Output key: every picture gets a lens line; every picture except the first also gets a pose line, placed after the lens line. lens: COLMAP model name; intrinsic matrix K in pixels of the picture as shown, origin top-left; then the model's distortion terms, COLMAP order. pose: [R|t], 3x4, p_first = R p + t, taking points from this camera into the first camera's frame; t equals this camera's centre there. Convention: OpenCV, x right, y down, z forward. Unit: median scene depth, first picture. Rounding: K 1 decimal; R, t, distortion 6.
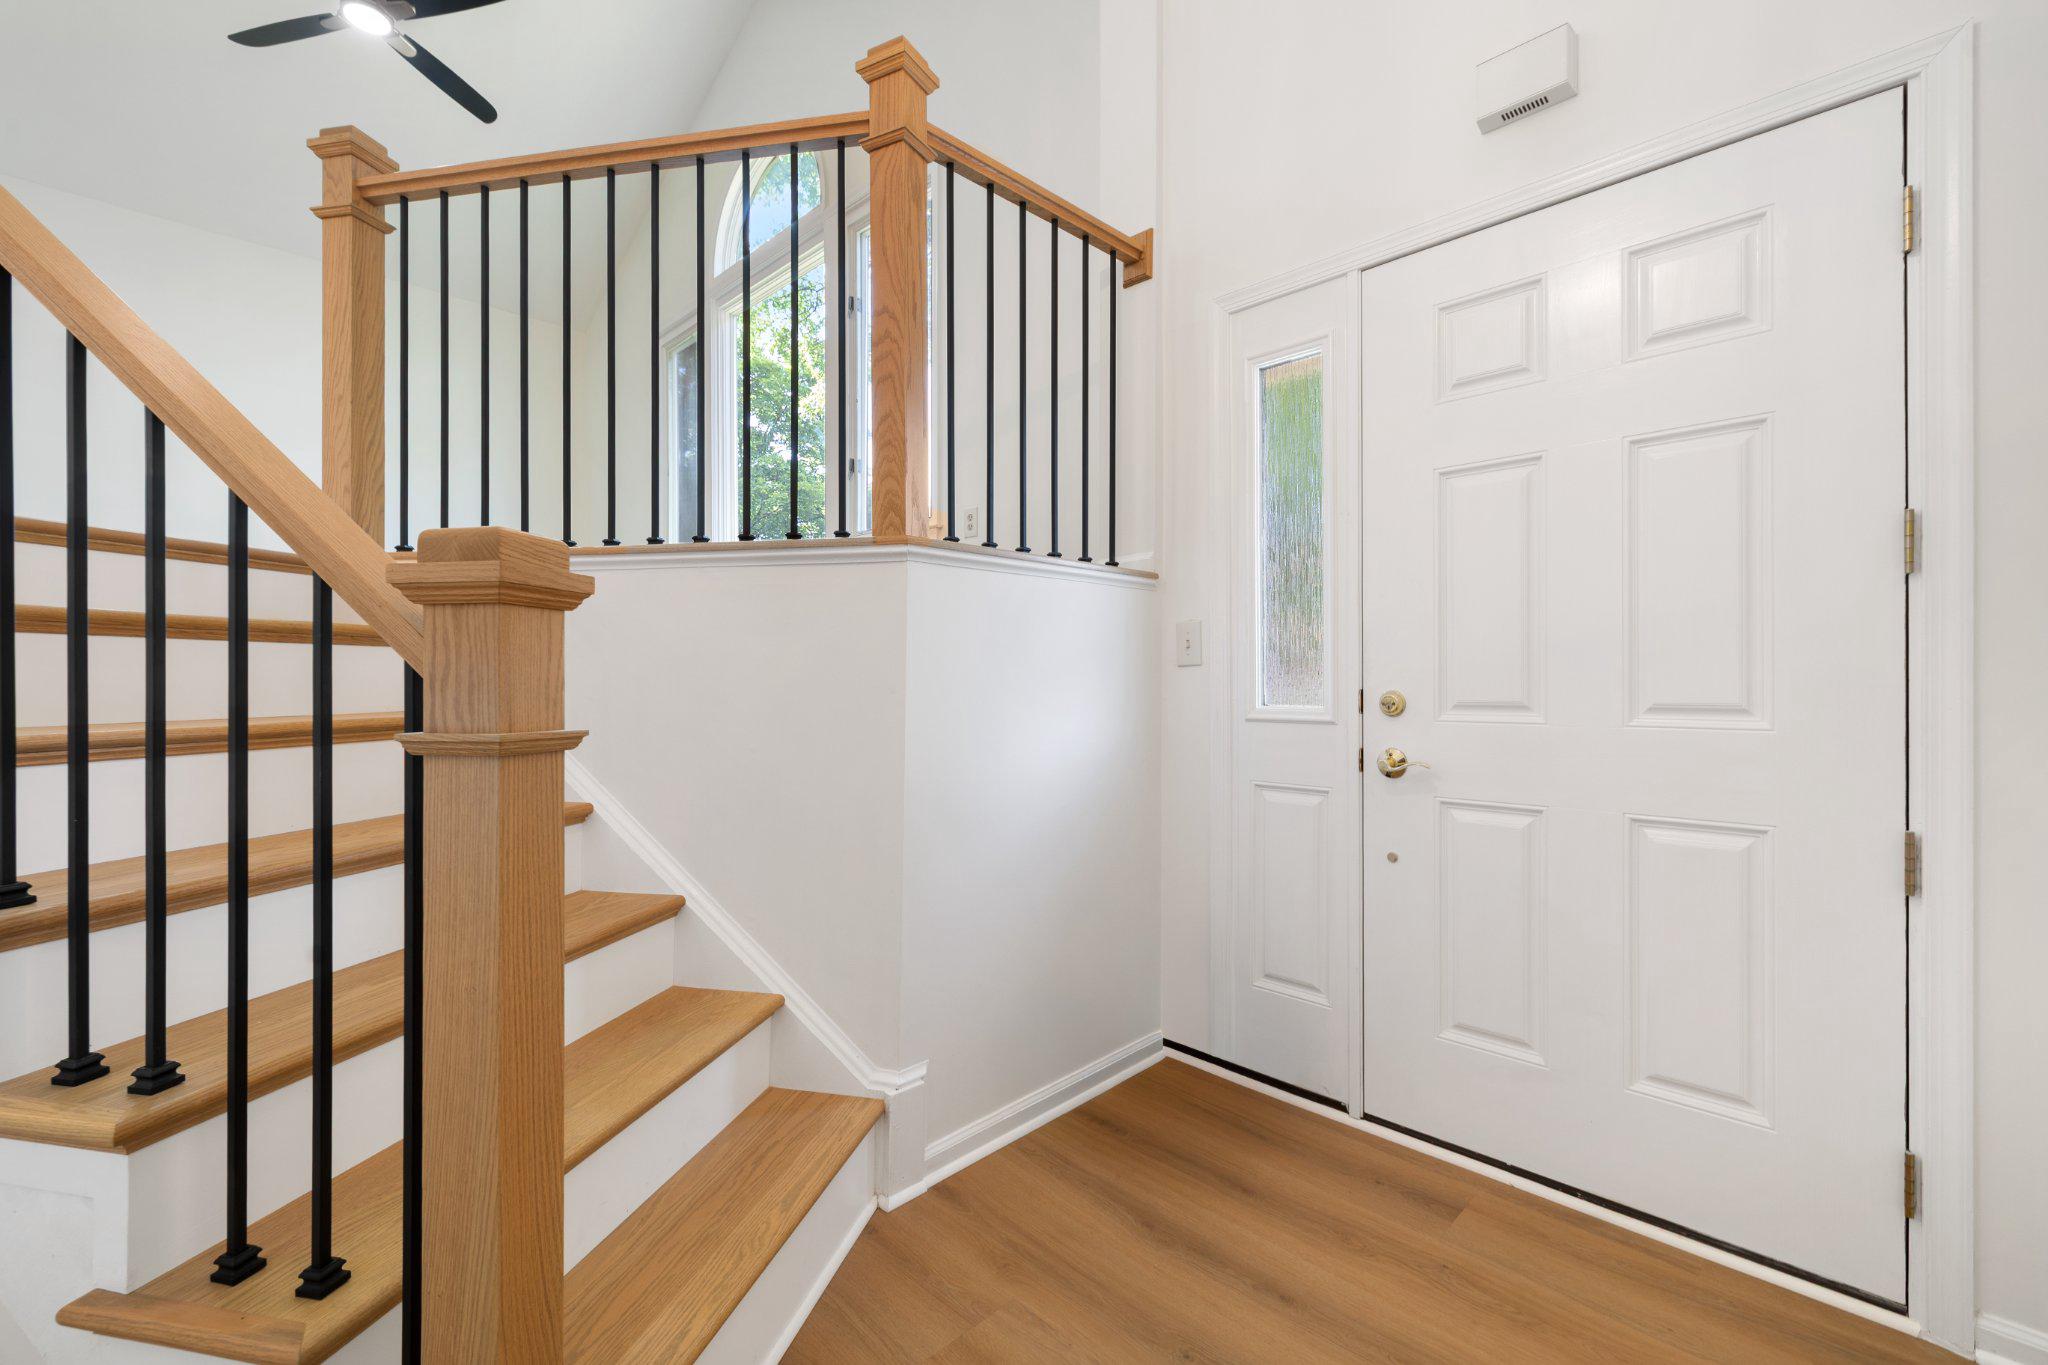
lens RADIAL K [[856.5, 0, 1025.2], [0, 856.5, 672.9], [0, 0, 1]] dist [0.001631, 0.000320]
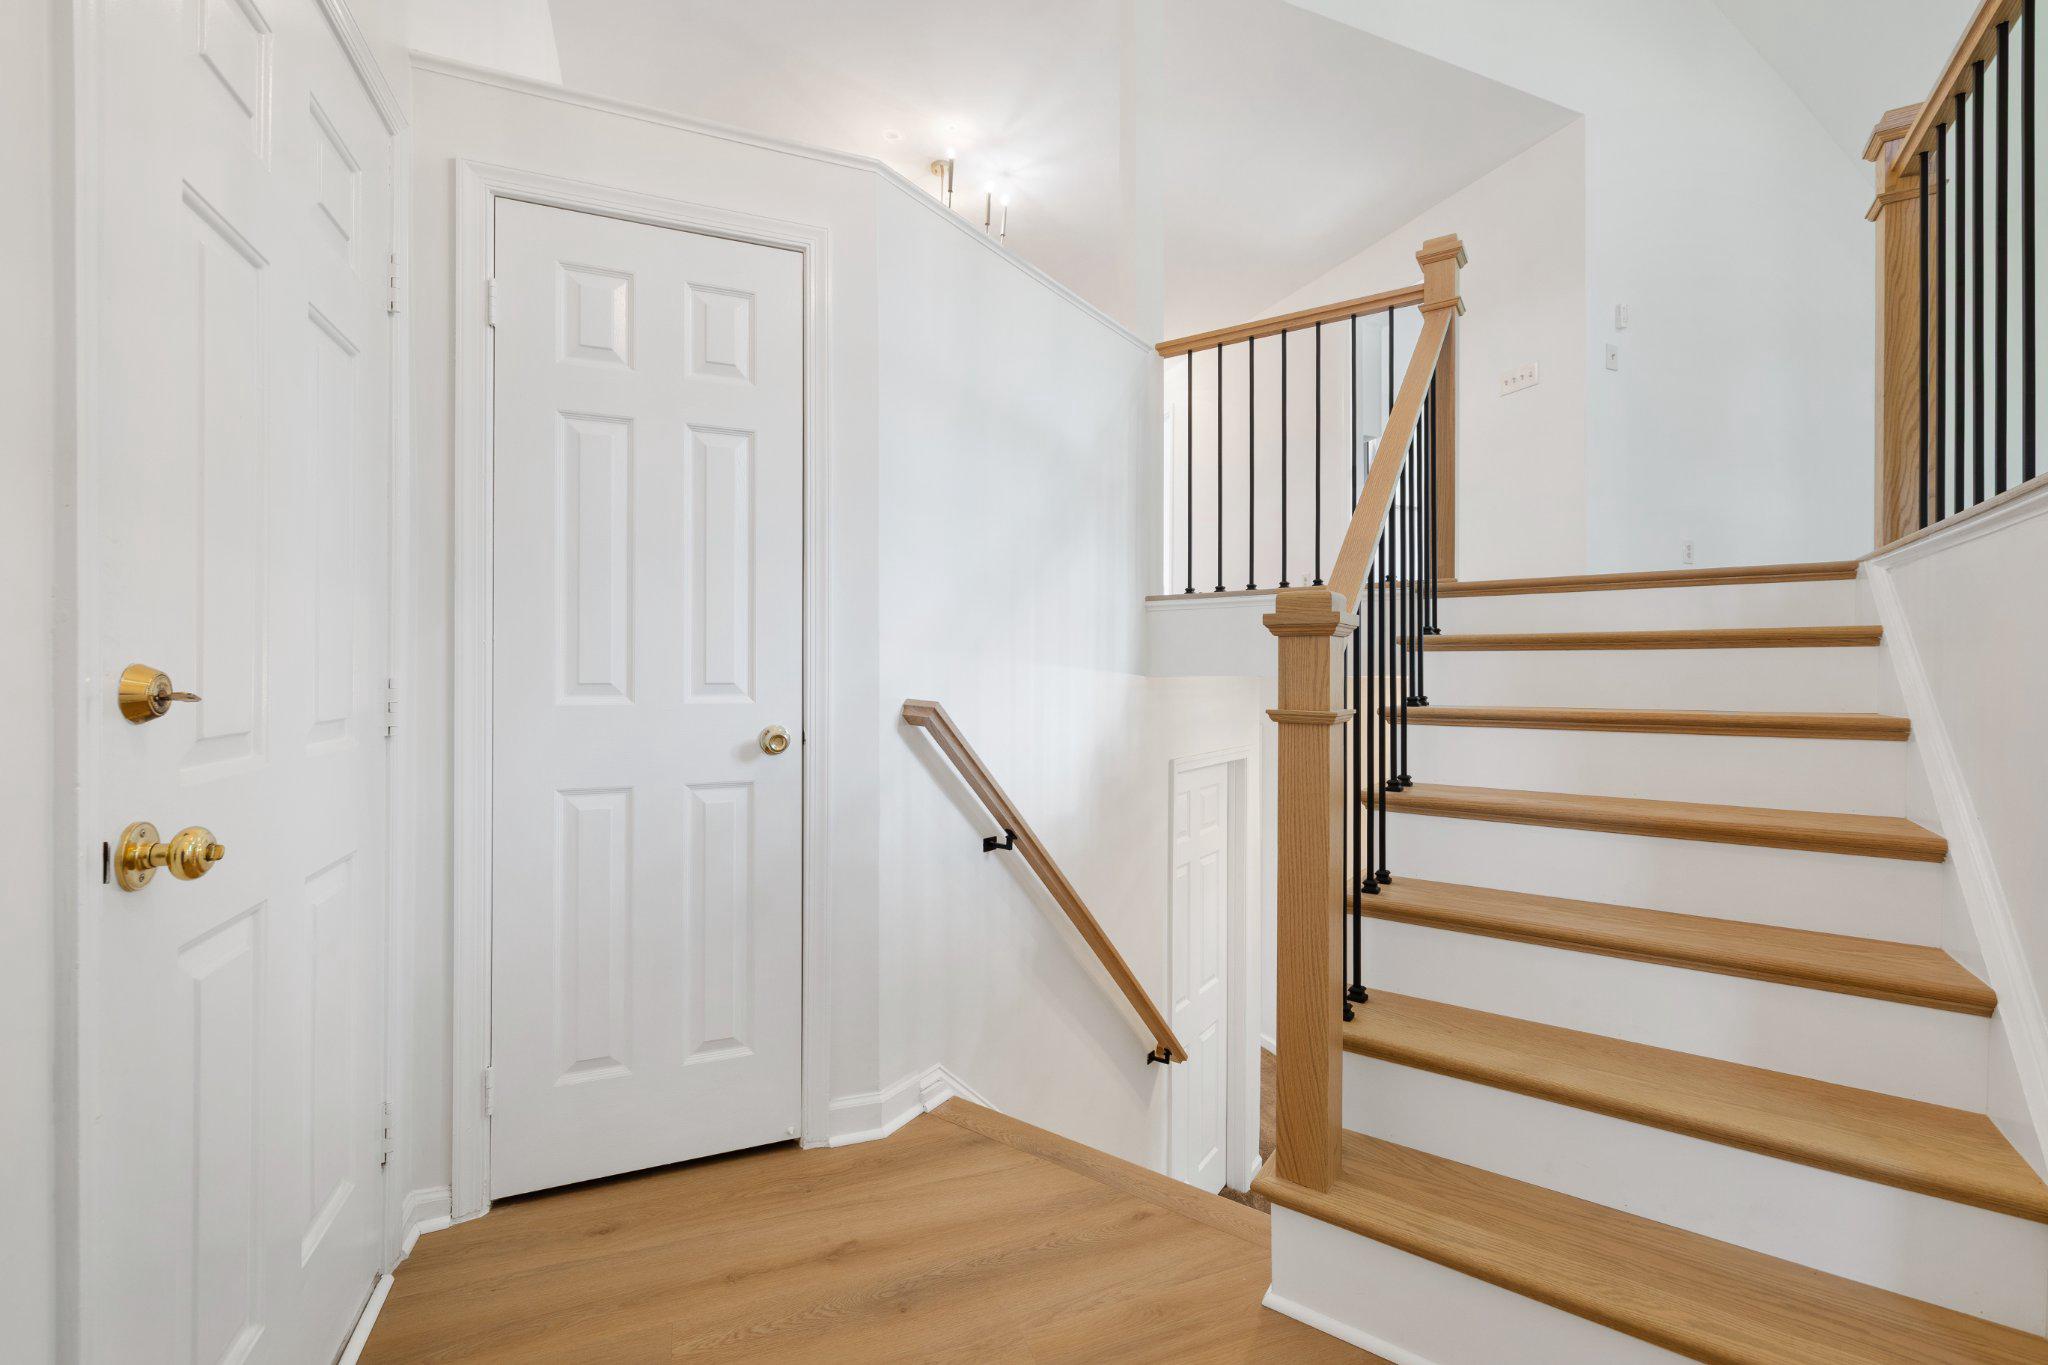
lens RADIAL K [[856.5, 0, 1025.2], [0, 856.5, 672.9], [0, 0, 1]] dist [0.001631, 0.000320]
pose [[-0.387259, 0.002449, -0.921968, 0.722499], [0.005590, 0.999984, 0.000309, -0.004566], [0.921954, -0.005034, -0.387267, 0.721922]]
